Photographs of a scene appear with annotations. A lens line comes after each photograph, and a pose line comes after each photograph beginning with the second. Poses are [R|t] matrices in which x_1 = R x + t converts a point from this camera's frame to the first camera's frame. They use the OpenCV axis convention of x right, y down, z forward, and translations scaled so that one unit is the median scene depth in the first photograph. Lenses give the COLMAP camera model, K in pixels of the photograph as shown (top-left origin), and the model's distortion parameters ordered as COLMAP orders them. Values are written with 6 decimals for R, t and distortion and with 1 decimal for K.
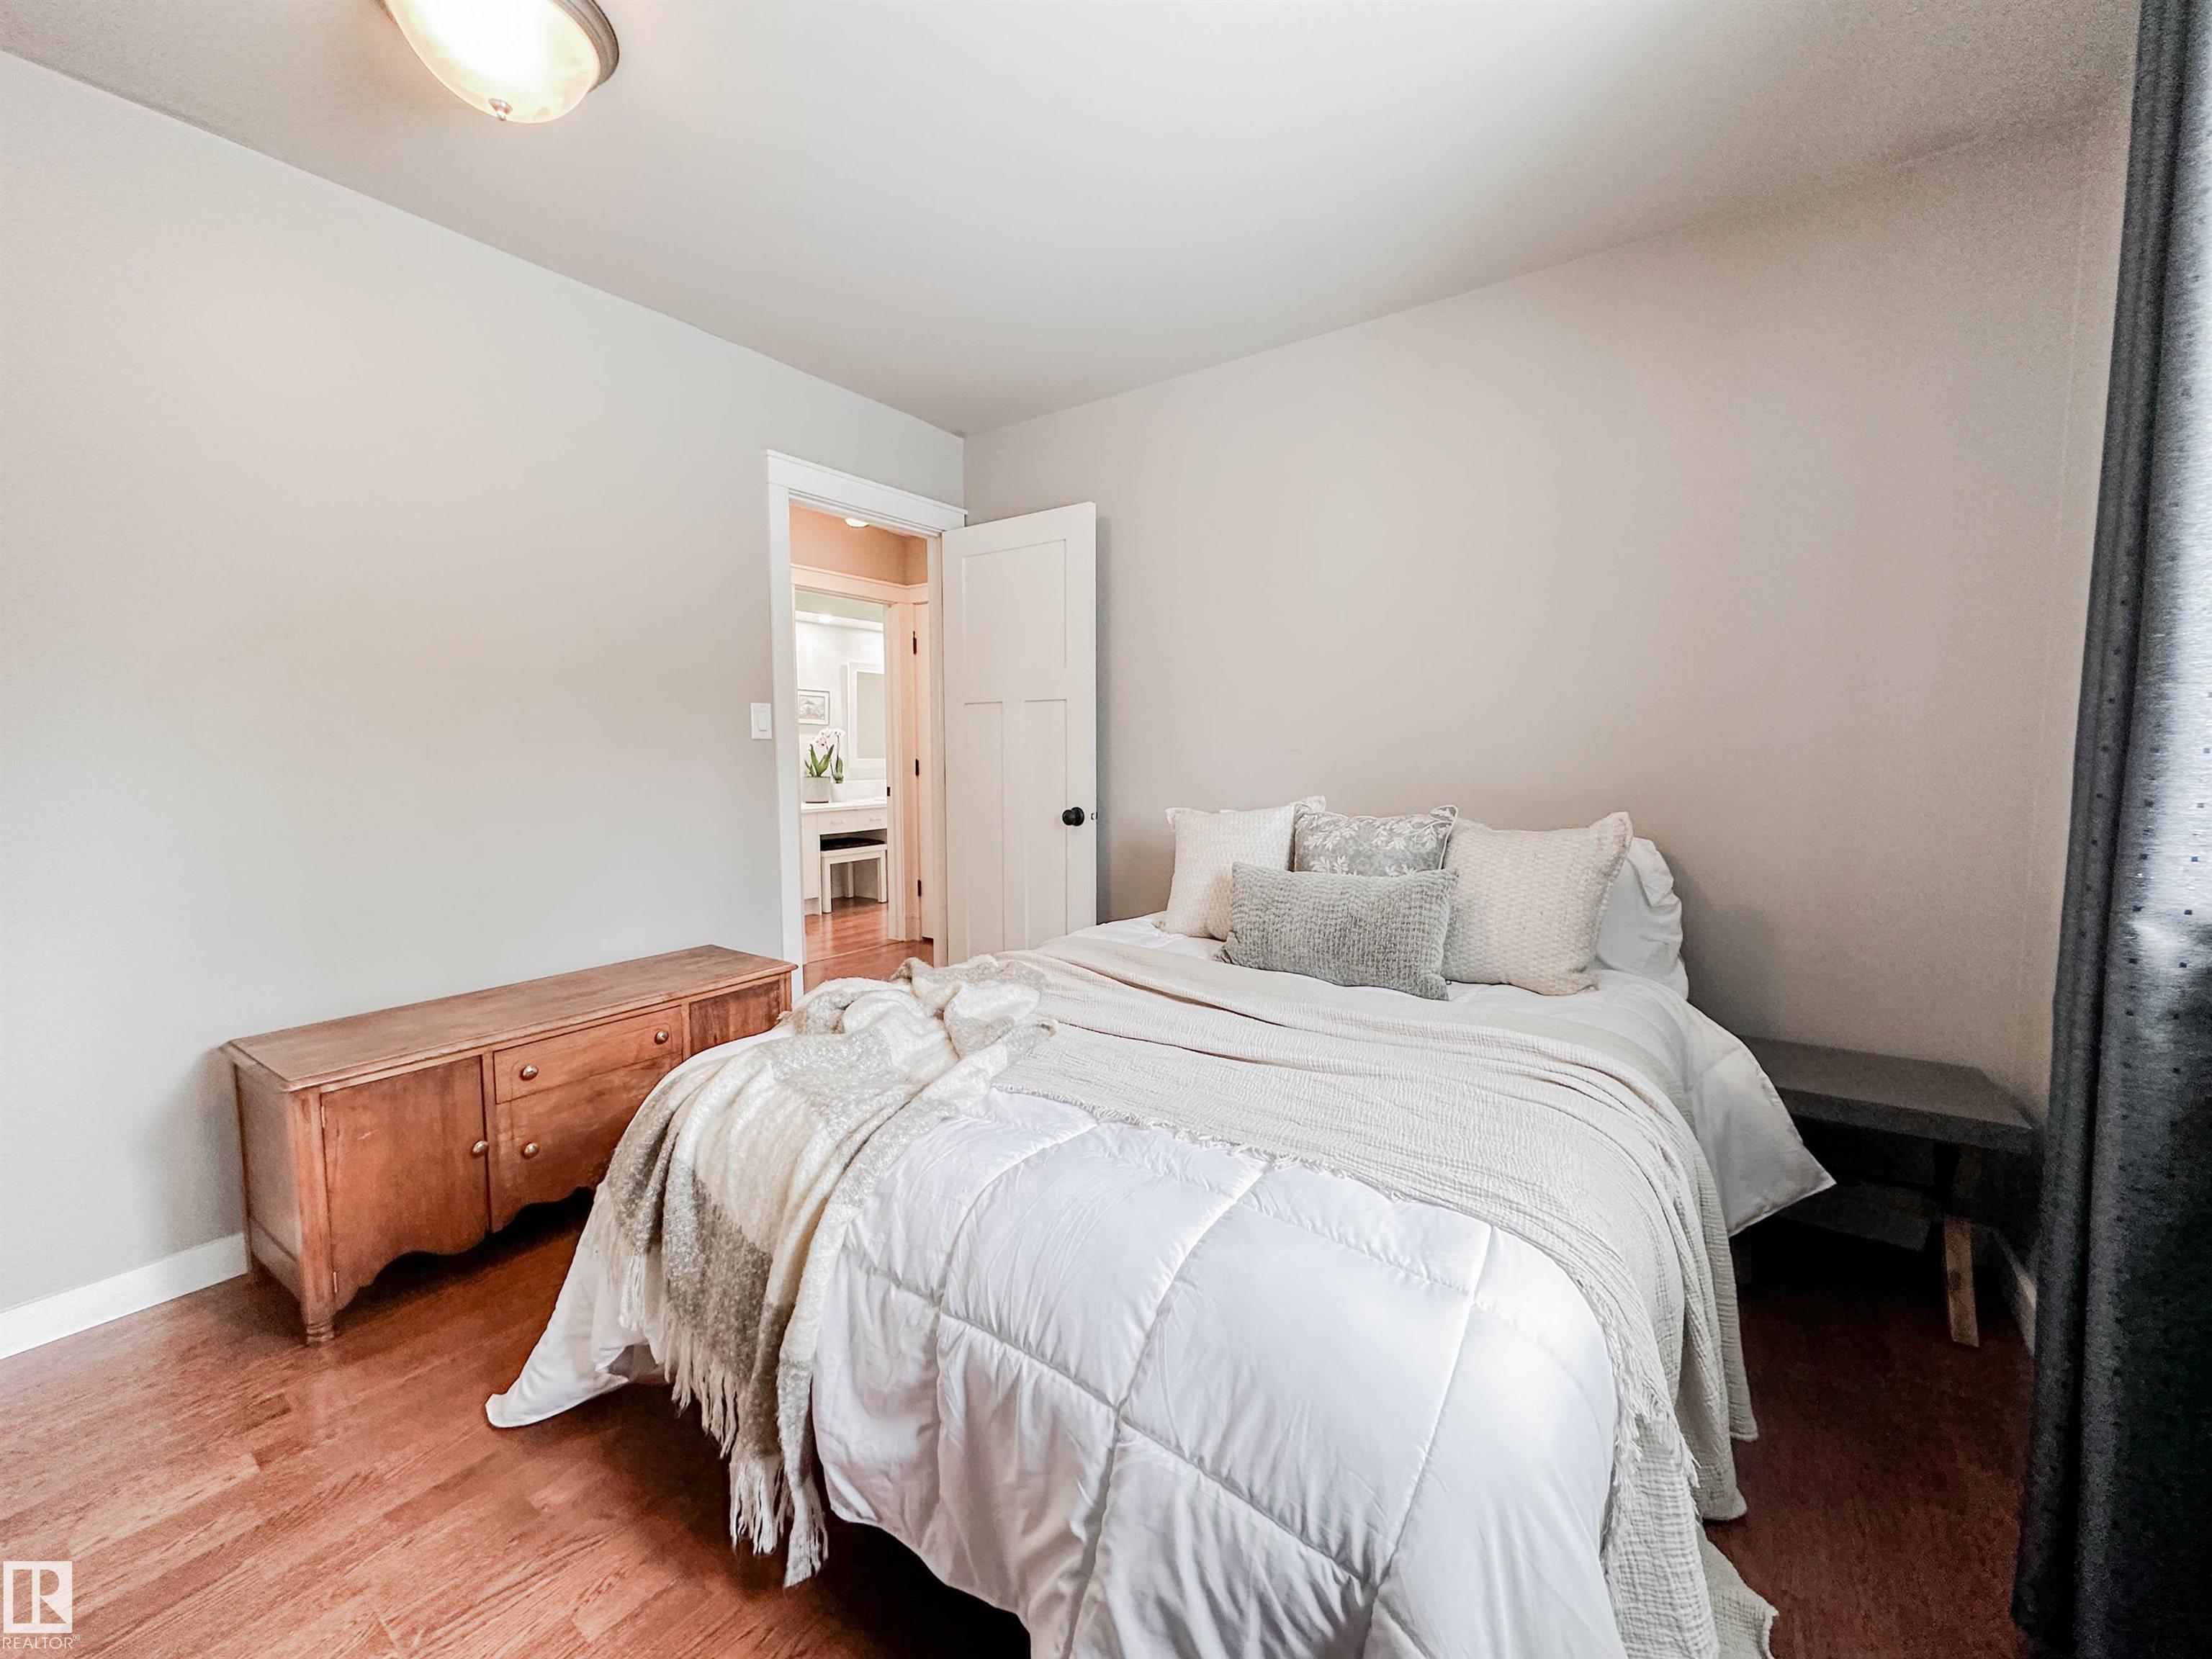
lens RADIAL K [[896.6, 0, 1093.8], [0, 896.6, 820.8], [0, 0, 1]] dist [-0.002693, -0.000071]
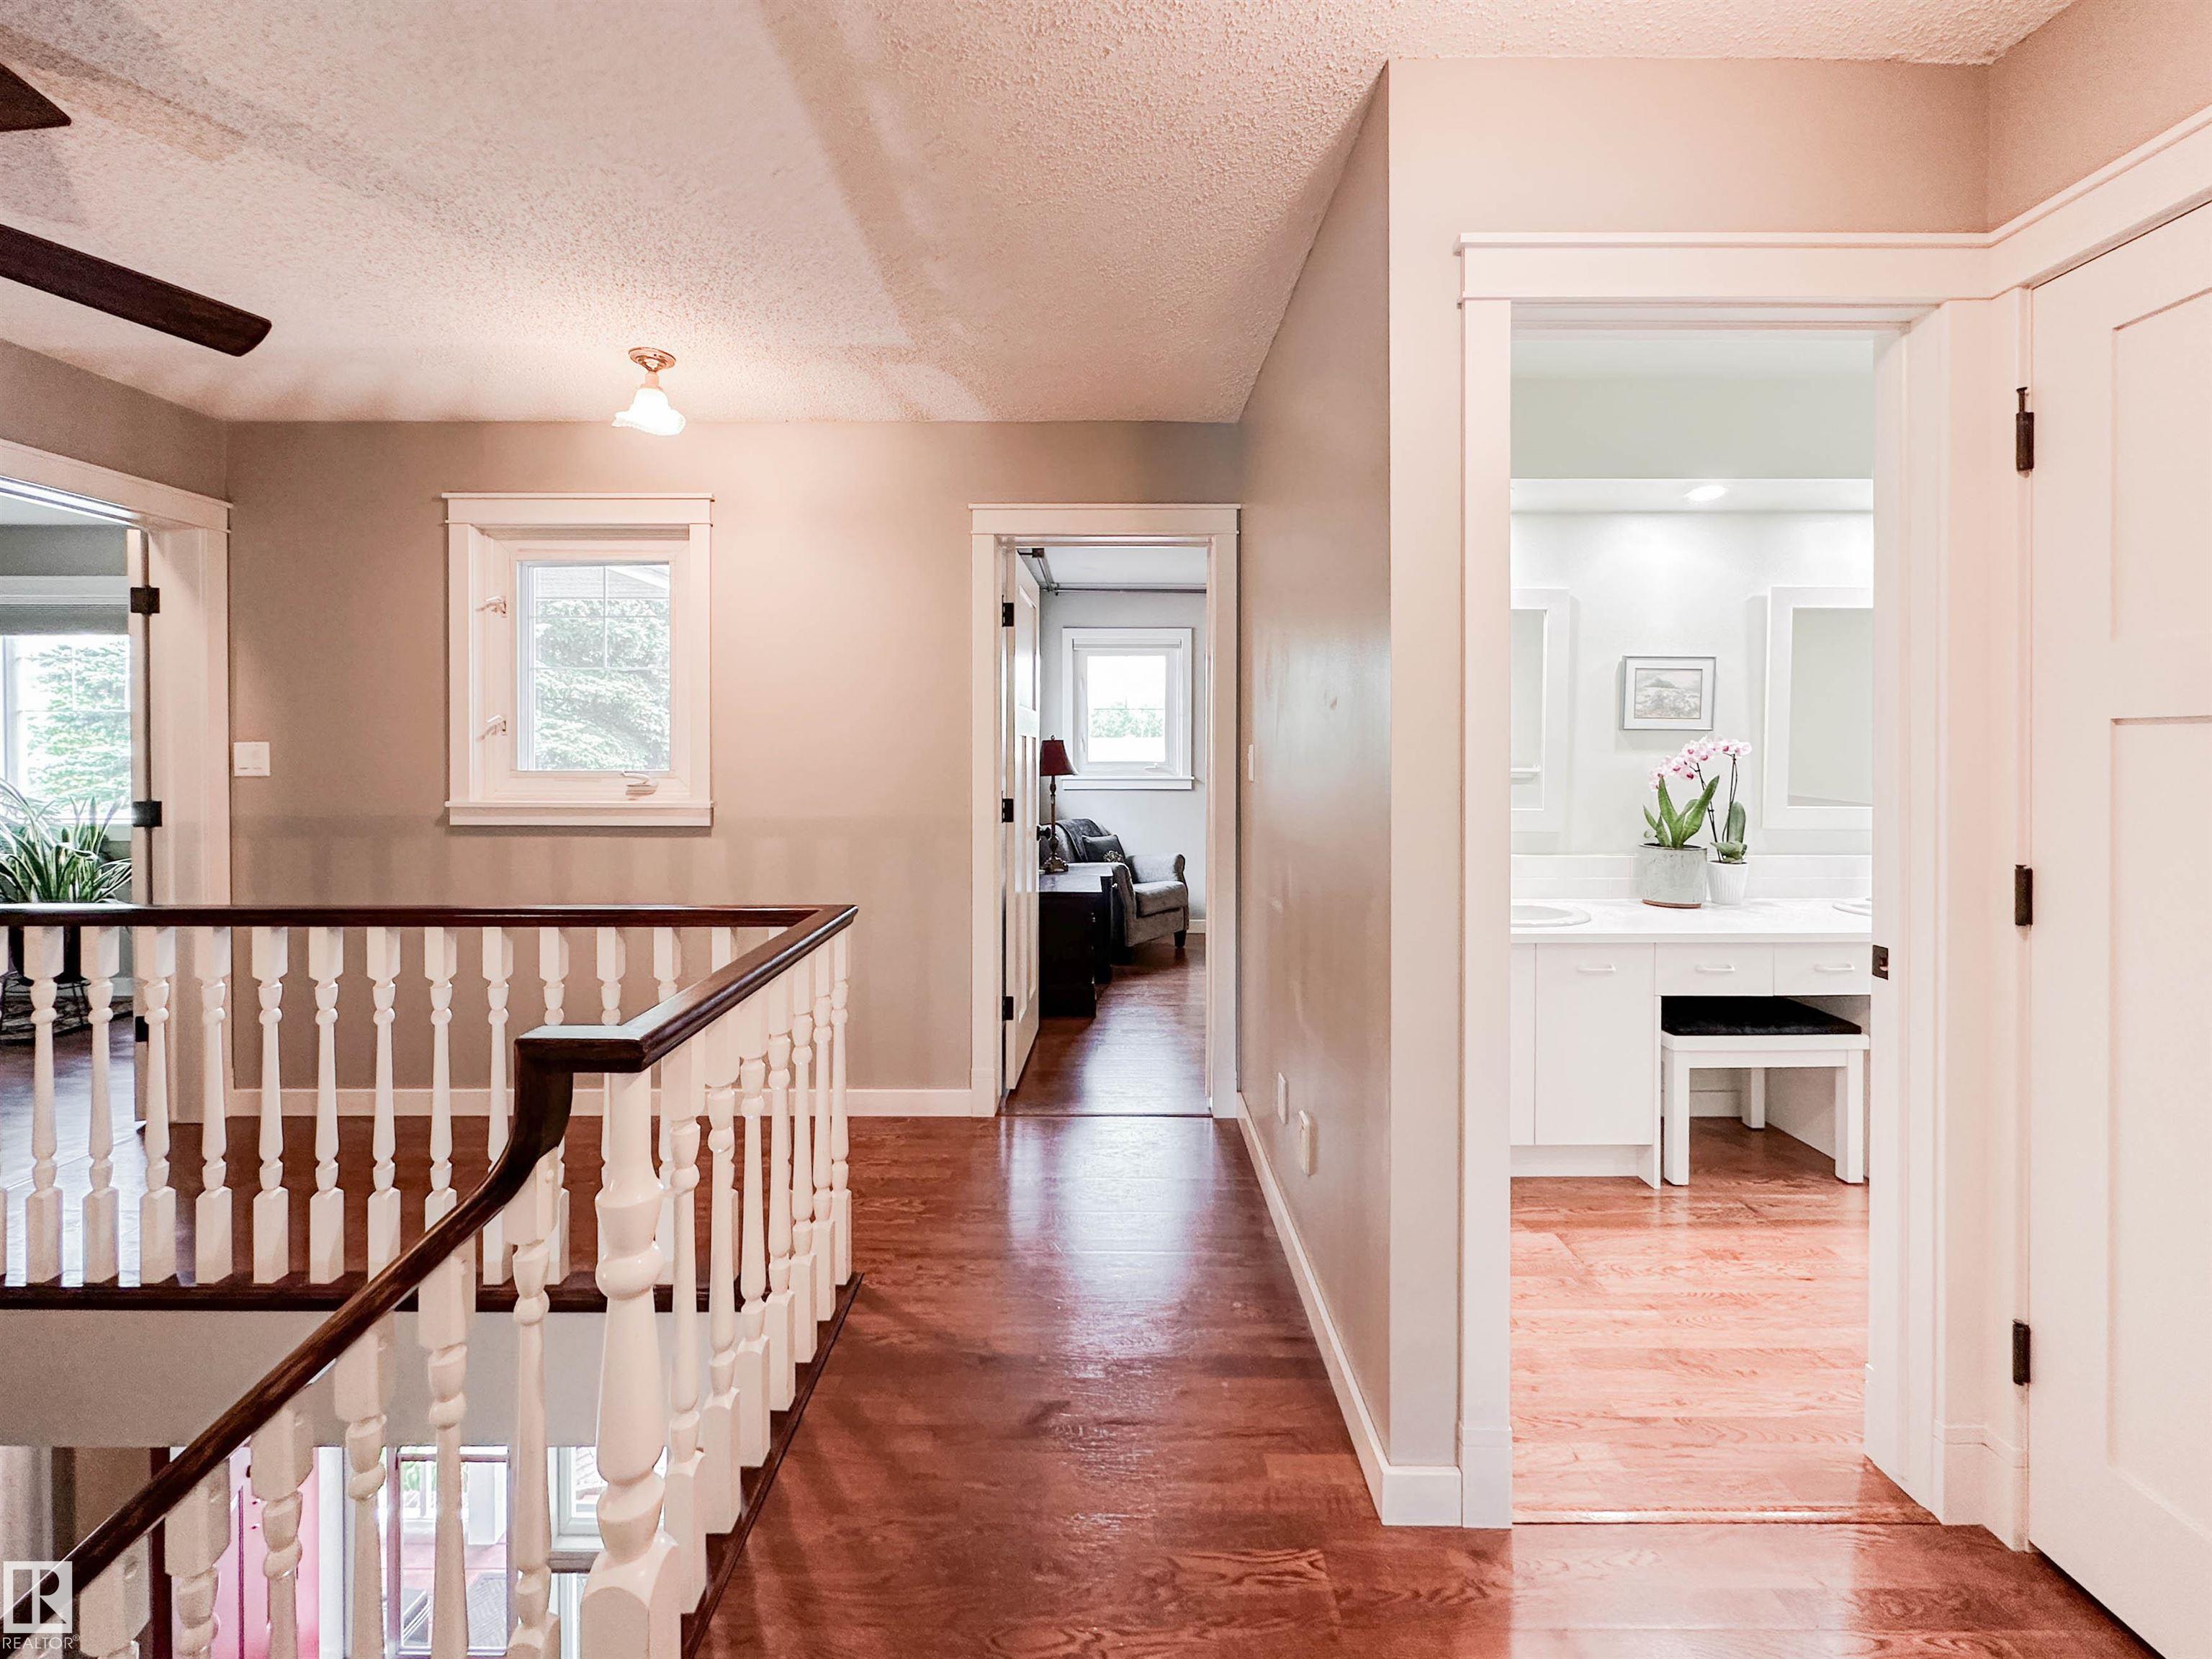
lens RADIAL K [[881.3, 0, 1109.1], [0, 881.3, 753.7], [0, 0, 1]] dist [-0.000416, 0.000159]
pose [[0.587915, 0.004996, -0.808907, -0.117441], [-0.071849, 0.996351, -0.046067, -0.054691], [0.805725, 0.085203, 0.586129, 0.506976]]
